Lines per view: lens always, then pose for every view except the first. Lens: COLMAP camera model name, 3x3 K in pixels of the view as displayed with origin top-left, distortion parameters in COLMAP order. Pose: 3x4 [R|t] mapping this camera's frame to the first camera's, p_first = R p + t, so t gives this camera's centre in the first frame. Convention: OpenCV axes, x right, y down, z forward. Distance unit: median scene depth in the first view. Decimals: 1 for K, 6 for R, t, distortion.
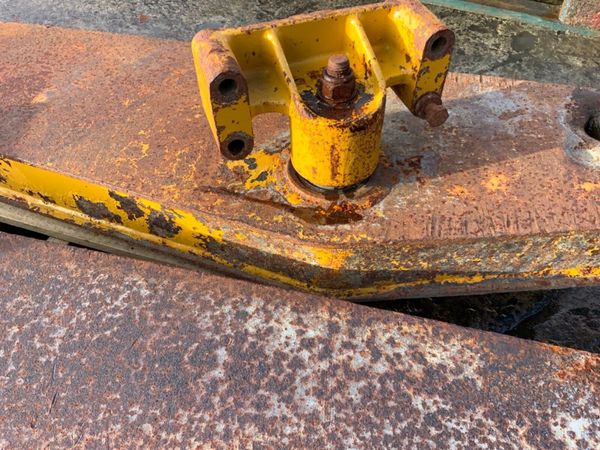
lens RADIAL K [[495.2, 0, 300.0], [0, 495.2, 225.0], [0, 0, 1]] dist [0.111333, -0.227737]
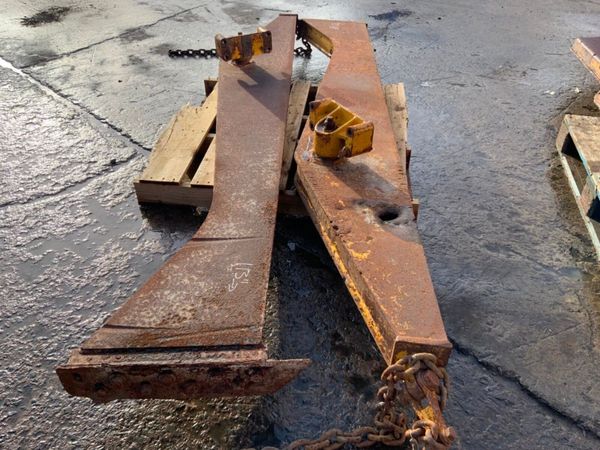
lens RADIAL K [[495.2, 0, 300.0], [0, 495.2, 225.0], [0, 0, 1]] dist [0.111333, -0.227737]
pose [[0.200739, 0.592800, -0.779931, 3.034324], [-0.745601, 0.608858, 0.270871, -0.631464], [0.635440, 0.527143, 0.564214, -0.641722]]
